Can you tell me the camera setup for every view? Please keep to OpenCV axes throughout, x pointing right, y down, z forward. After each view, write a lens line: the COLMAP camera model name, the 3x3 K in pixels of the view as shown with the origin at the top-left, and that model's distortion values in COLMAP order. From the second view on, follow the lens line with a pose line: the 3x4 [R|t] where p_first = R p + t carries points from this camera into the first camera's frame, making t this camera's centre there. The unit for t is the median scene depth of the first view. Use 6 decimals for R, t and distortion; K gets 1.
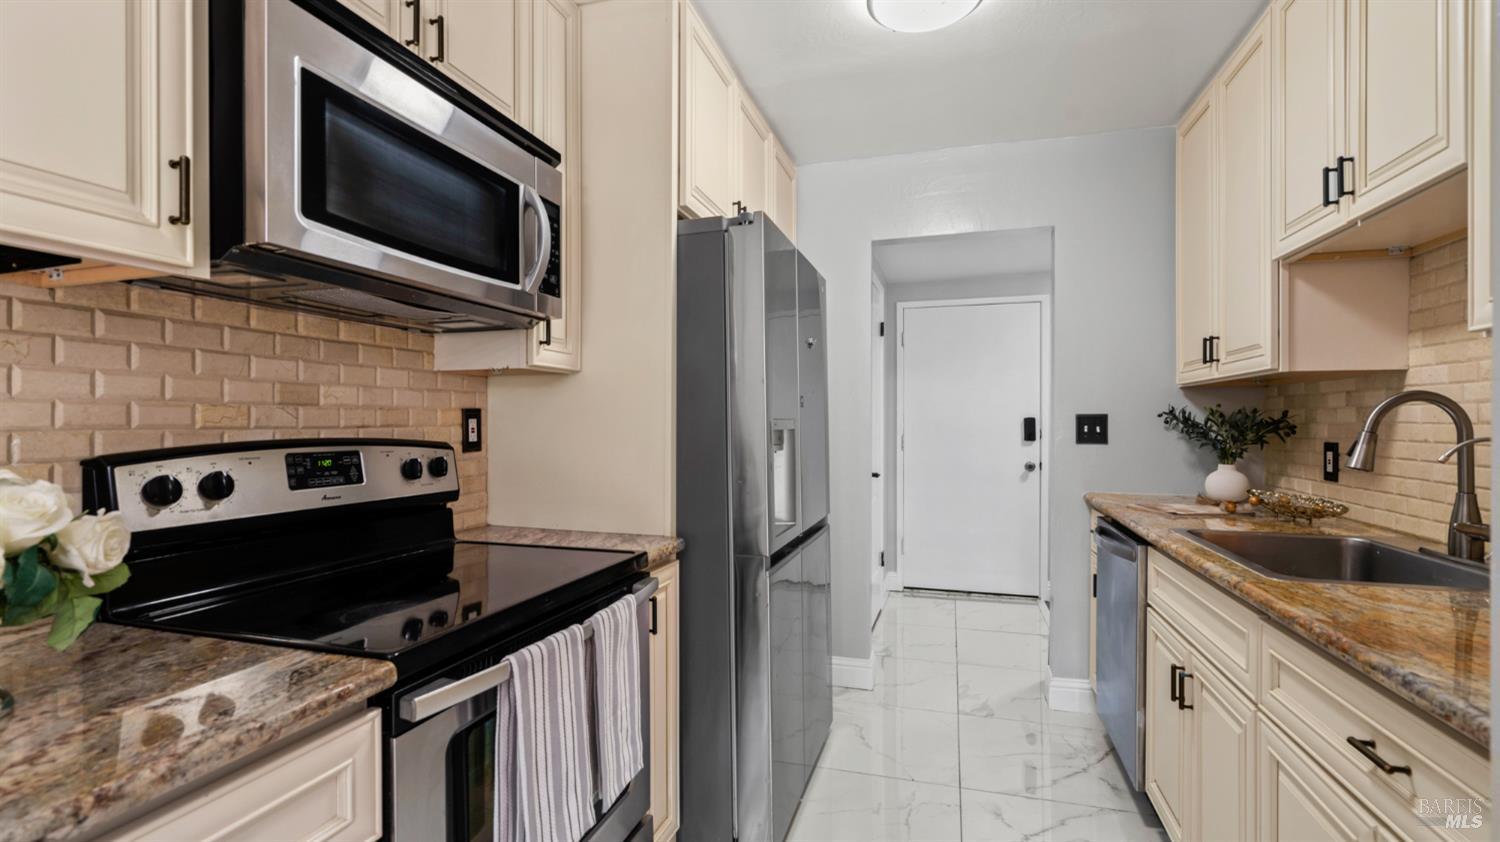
lens RADIAL K [[685.9, 0, 751.8], [0, 685.9, 425.7], [0, 0, 1]] dist [-0.011492, 0.001845]
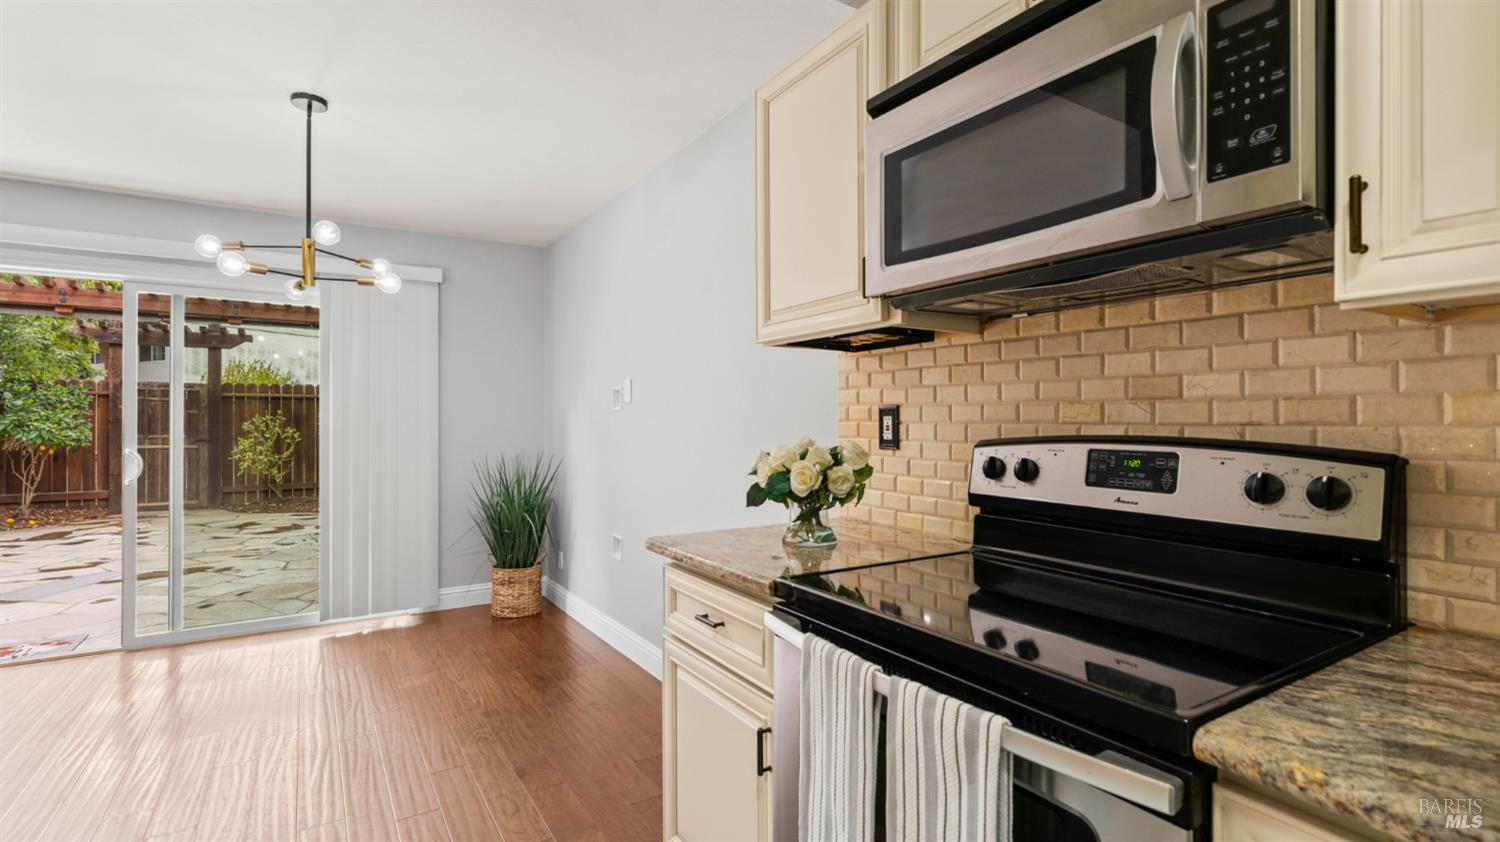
lens RADIAL K [[685.9, 0, 768.0], [0, 685.9, 417.1], [0, 0, 1]] dist [-0.011492, 0.001845]
pose [[-0.629139, -0.000471, -0.777293, 0.345273], [-0.002439, 0.999996, 0.001368, -0.005589], [0.777289, 0.002757, -0.629138, 1.064867]]
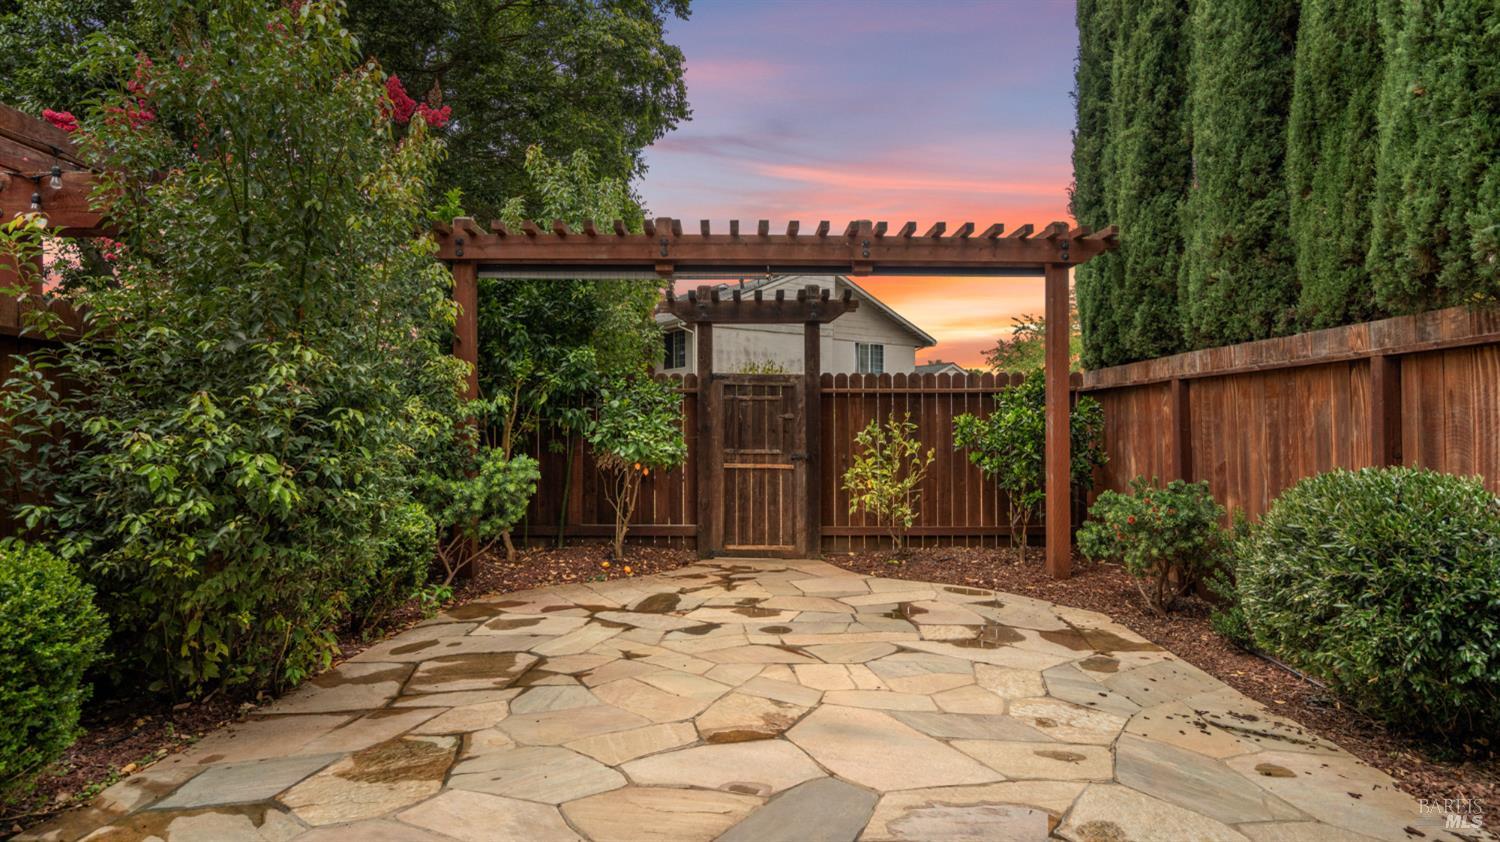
lens RADIAL K [[796.2, 0, 751.2], [0, 796.2, 415.8], [0, 0, 1]] dist [0.004725, 0.007168]
pose [[-0.959325, -0.002699, -0.282290, 0.438938], [0.000044, 0.999953, -0.009712, 0.012856], [0.282302, -0.009330, -0.959280, -2.052784]]
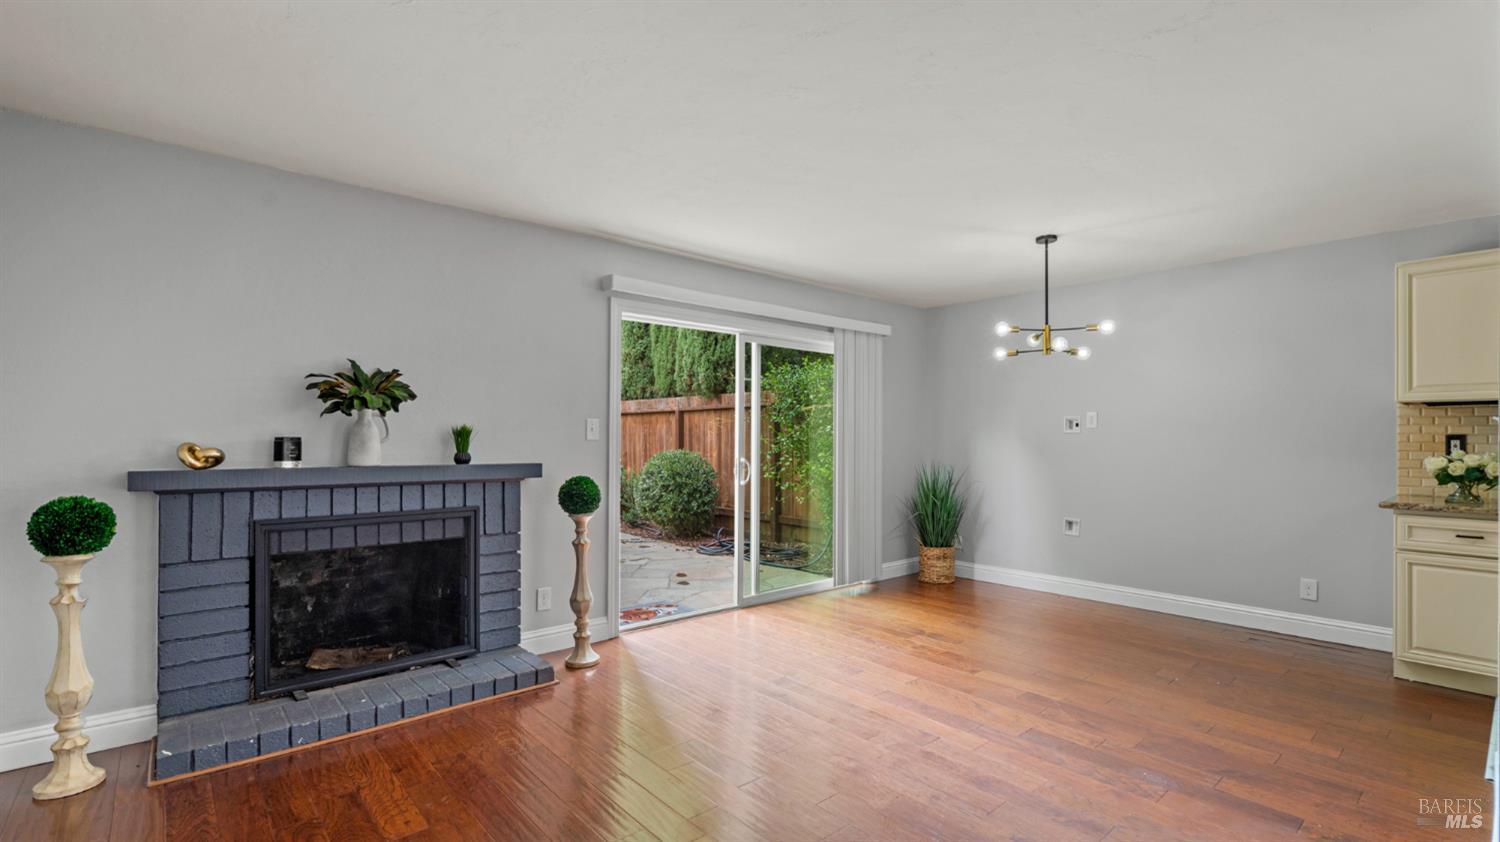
lens RADIAL K [[685.9, 0, 746.2], [0, 685.9, 433.3], [0, 0, 1]] dist [-0.011492, 0.001845]
pose [[-0.524167, -0.004279, -0.851605, 2.477937], [-0.008547, 0.999963, 0.000237, -0.009068], [0.851573, 0.007403, -0.524184, -0.372355]]
